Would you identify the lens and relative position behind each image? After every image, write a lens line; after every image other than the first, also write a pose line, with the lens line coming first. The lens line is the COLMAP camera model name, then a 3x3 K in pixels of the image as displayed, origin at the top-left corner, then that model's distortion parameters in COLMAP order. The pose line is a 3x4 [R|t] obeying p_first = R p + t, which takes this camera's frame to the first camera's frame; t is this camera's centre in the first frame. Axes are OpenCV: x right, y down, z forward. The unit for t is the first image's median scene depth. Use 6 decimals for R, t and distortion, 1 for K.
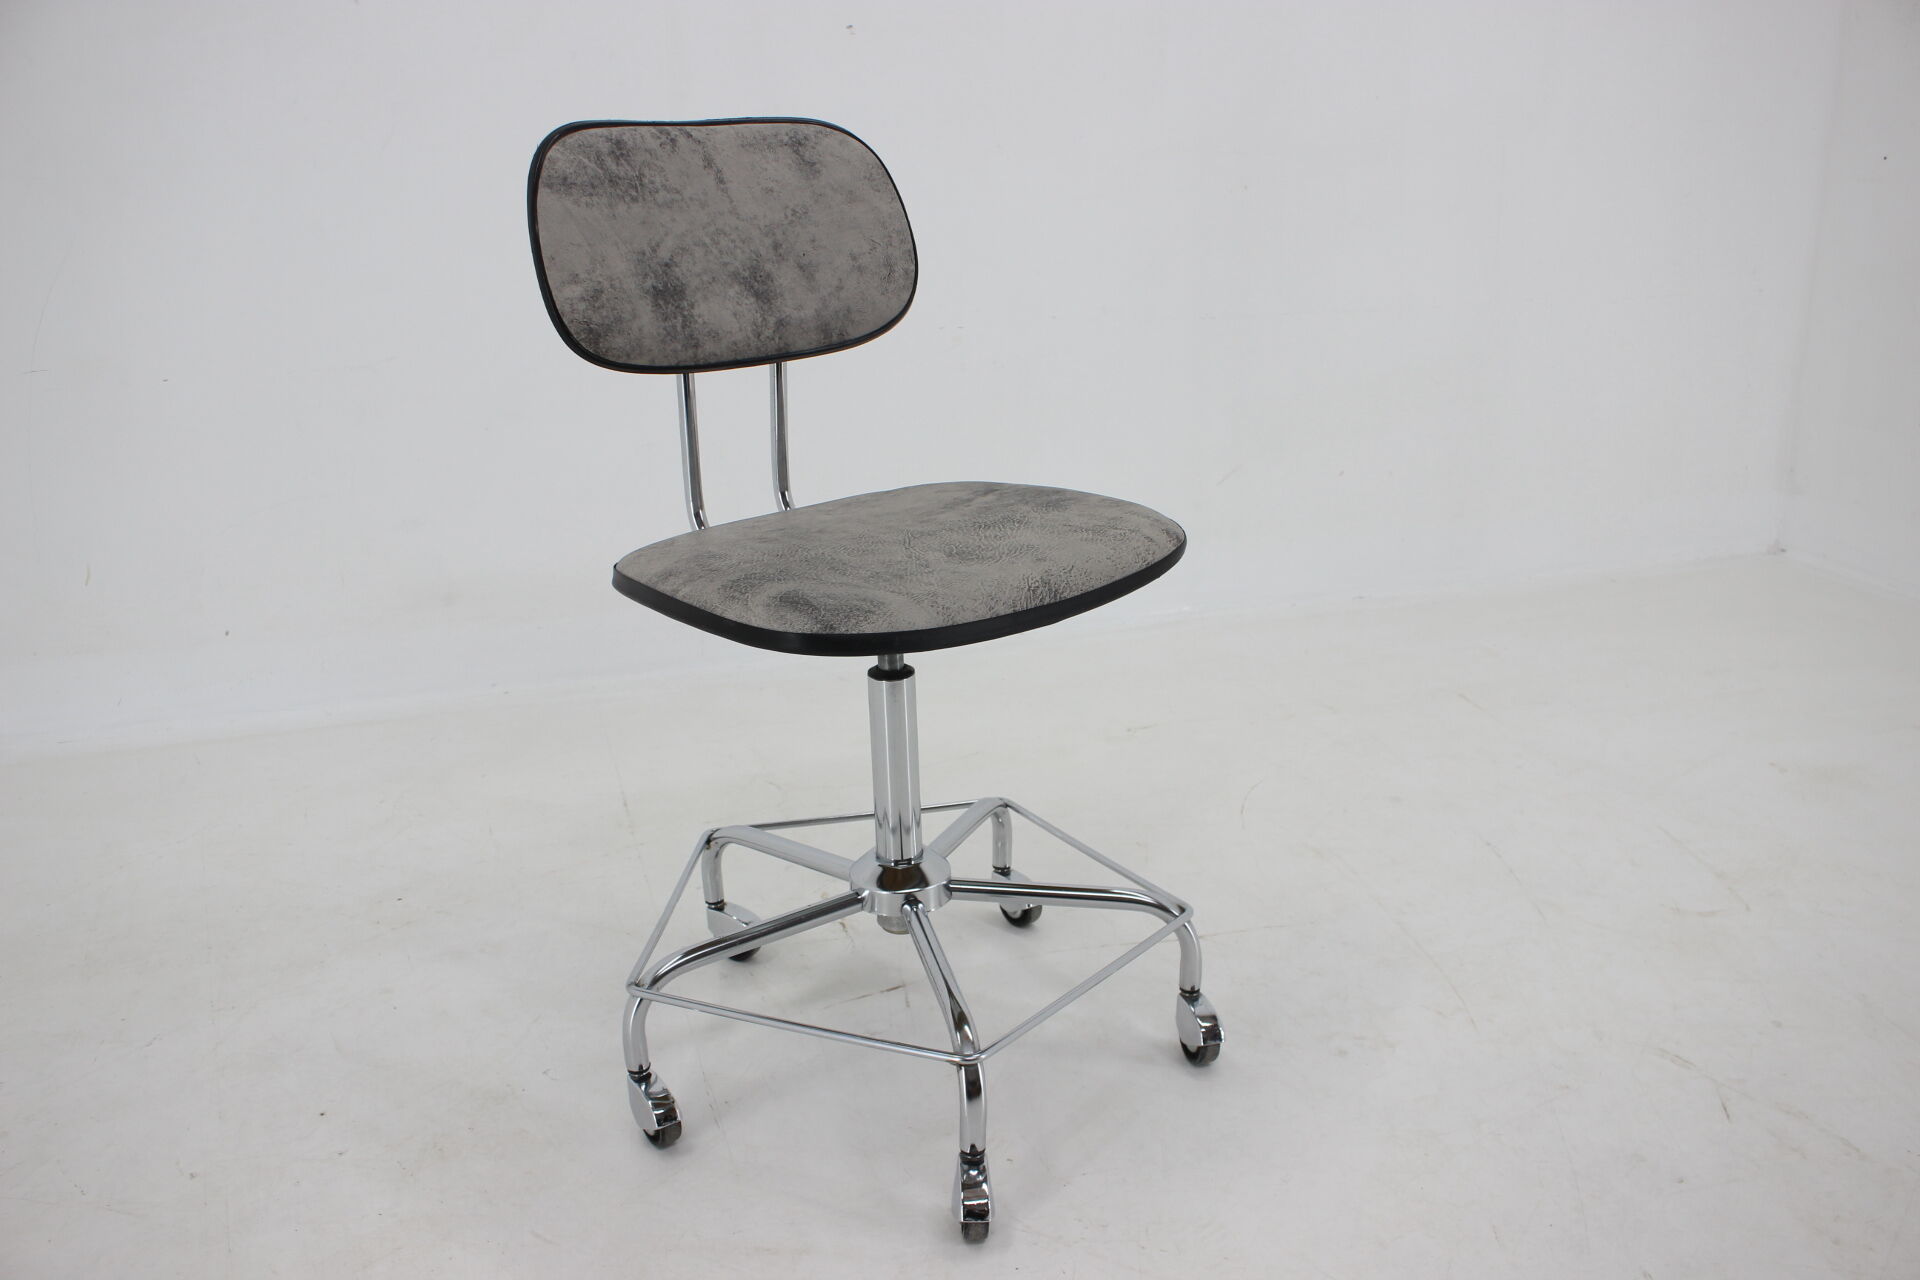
lens RADIAL K [[1599.2, 0, 950.8], [0, 1599.2, 640.6], [0, 0, 1]] dist [-0.150201, 0.112562]
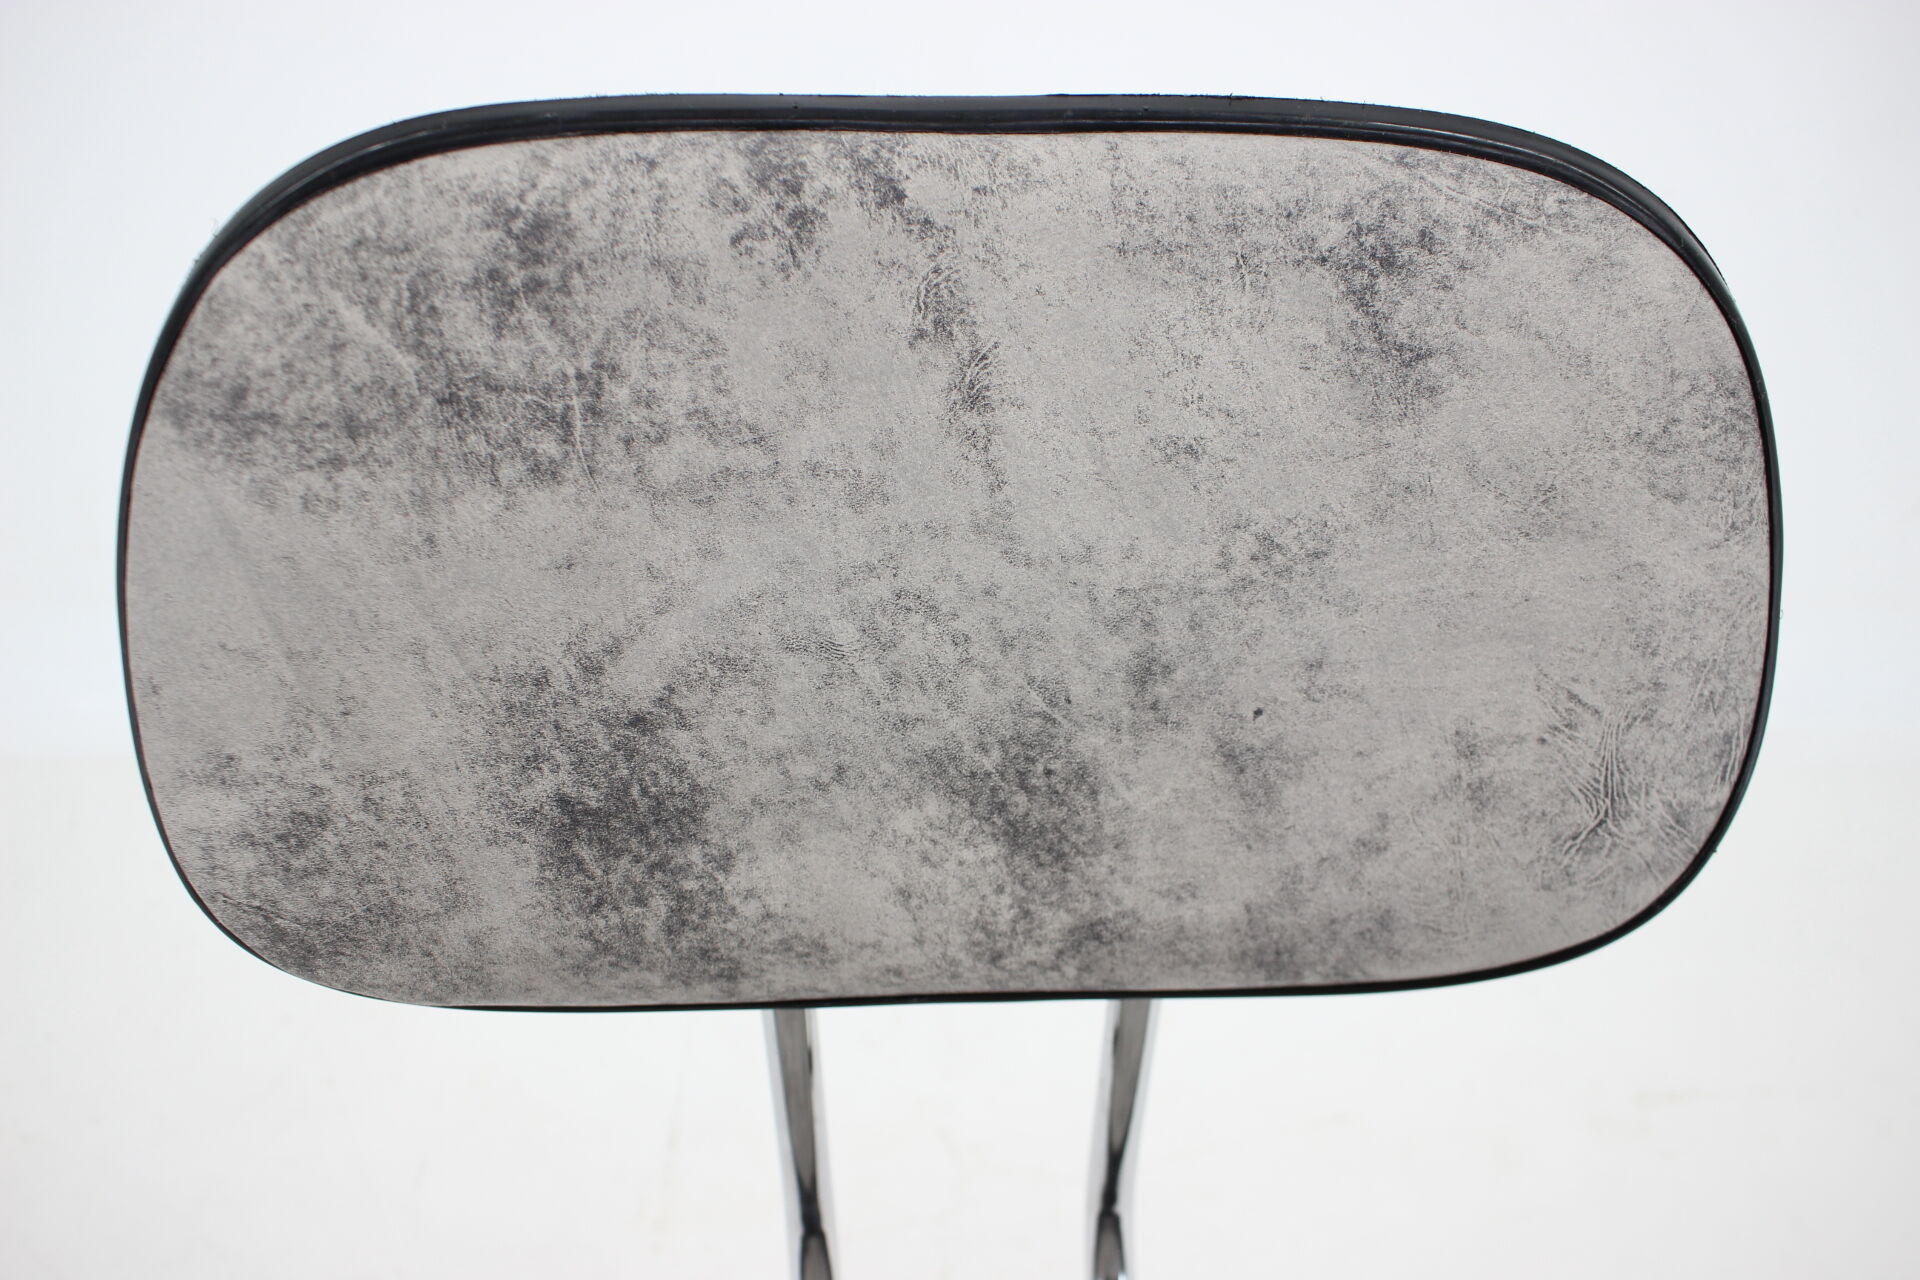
lens RADIAL K [[1683.3, 0, 960.0], [0, 1683.3, 640.0], [0, 0, 1]] dist [-0.149647, 0.122830]
pose [[0.799340, 0.369645, -0.473727, -0.006555], [-0.220949, 0.913972, 0.340347, -0.350985], [0.558781, -0.167384, 0.812248, 0.783380]]
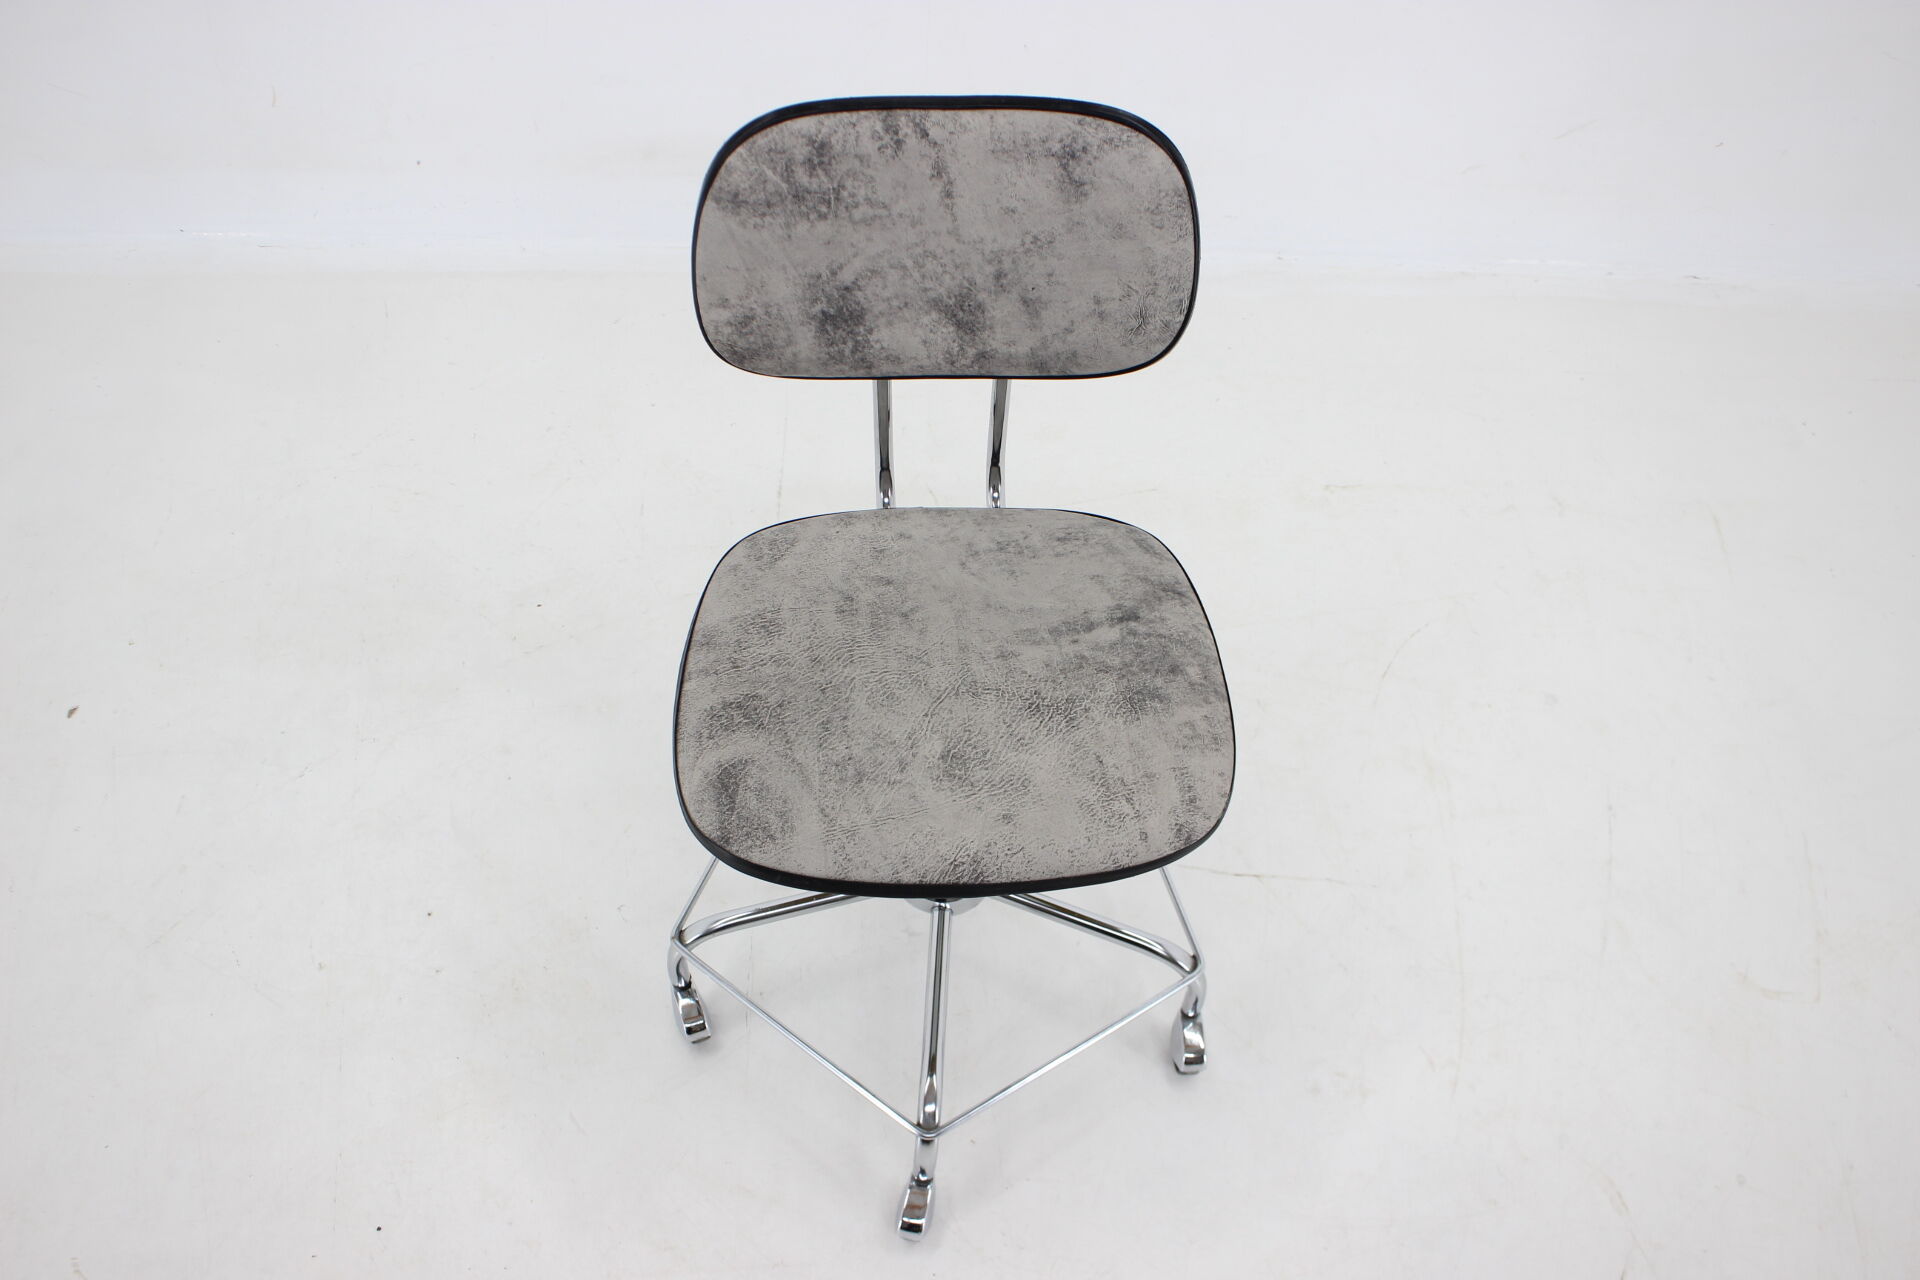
lens RADIAL K [[1683.3, 0, 960.0], [0, 1683.3, 640.0], [0, 0, 1]] dist [-0.149647, 0.122830]
pose [[0.796400, 0.504735, -0.333150, 0.282490], [-0.241372, 0.770372, 0.590141, -0.645428], [0.554514, -0.389575, 0.735354, 0.252472]]
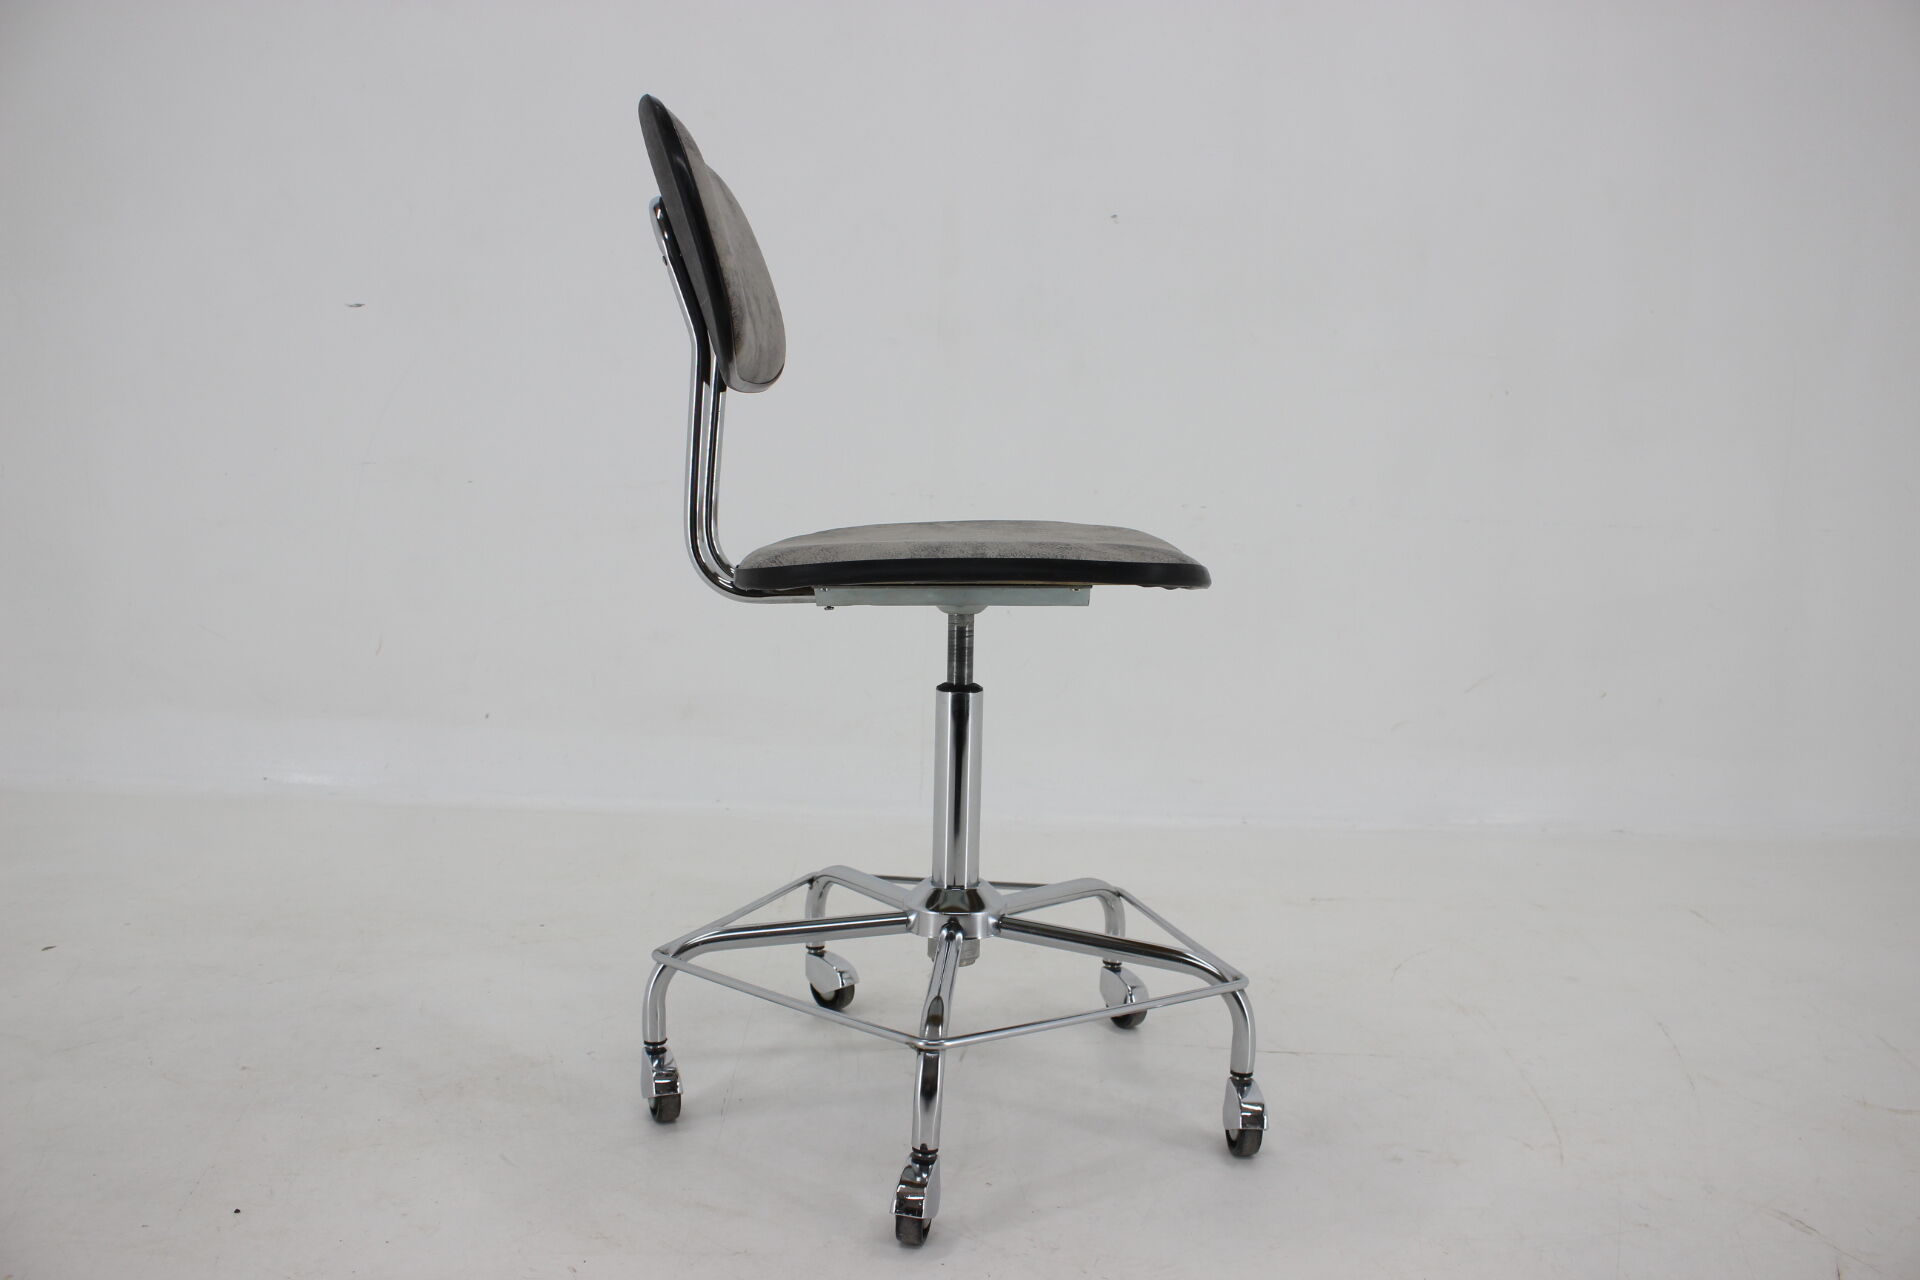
lens RADIAL K [[1609.8, 0, 941.4], [0, 1609.8, 638.7], [0, 0, 1]] dist [-0.161304, 0.125488]
pose [[0.805181, 0.110629, -0.582620, 0.533539], [-0.230125, 0.963747, -0.135035, 0.131585], [0.546559, 0.242803, 0.801449, 0.173858]]
